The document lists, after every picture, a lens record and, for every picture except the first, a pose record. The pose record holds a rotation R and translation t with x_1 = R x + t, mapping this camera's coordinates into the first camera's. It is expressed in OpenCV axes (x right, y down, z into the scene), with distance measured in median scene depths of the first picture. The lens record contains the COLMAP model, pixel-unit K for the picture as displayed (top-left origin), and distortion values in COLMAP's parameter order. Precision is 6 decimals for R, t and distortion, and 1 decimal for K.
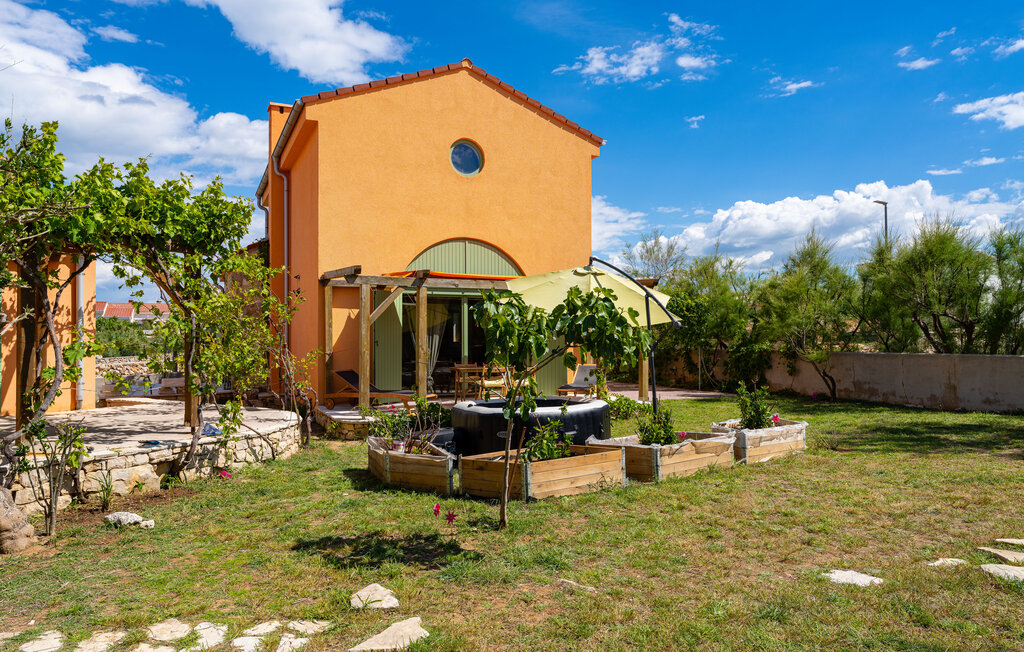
lens RADIAL K [[704.9, 0, 510.3], [0, 704.9, 321.2], [0, 0, 1]] dist [0.000809, 0.001055]
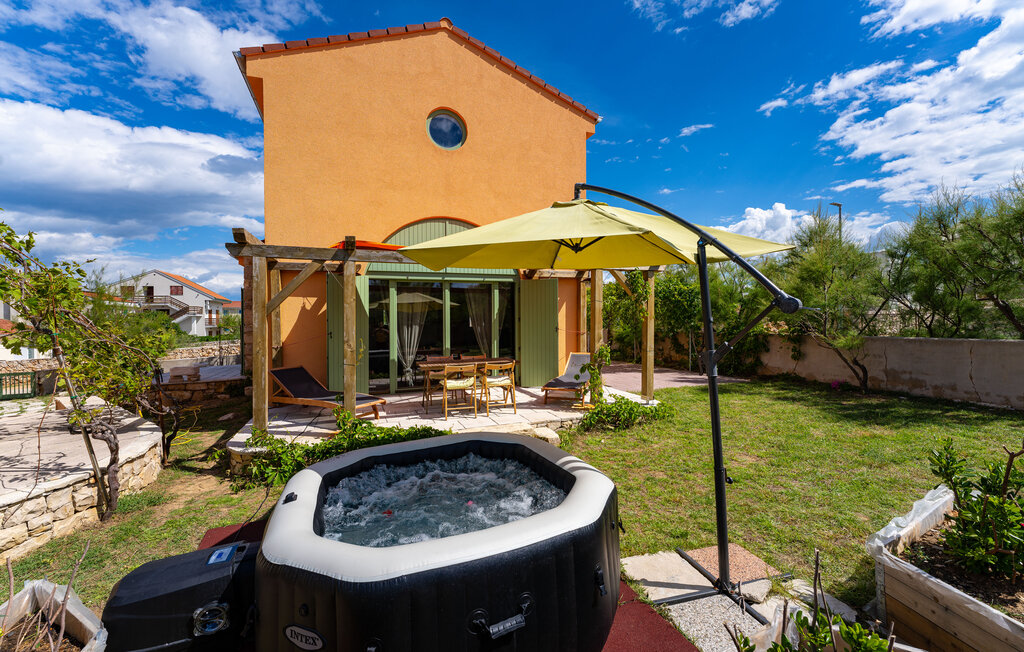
lens RADIAL K [[402.7, 0, 496.4], [0, 402.7, 339.5], [0, 0, 1]] dist [0.001568, -0.000180]
pose [[0.993569, -0.006877, -0.113020, 0.058503], [0.014861, 0.997440, 0.069946, 0.004455], [0.112250, -0.071176, 0.991128, 0.462861]]
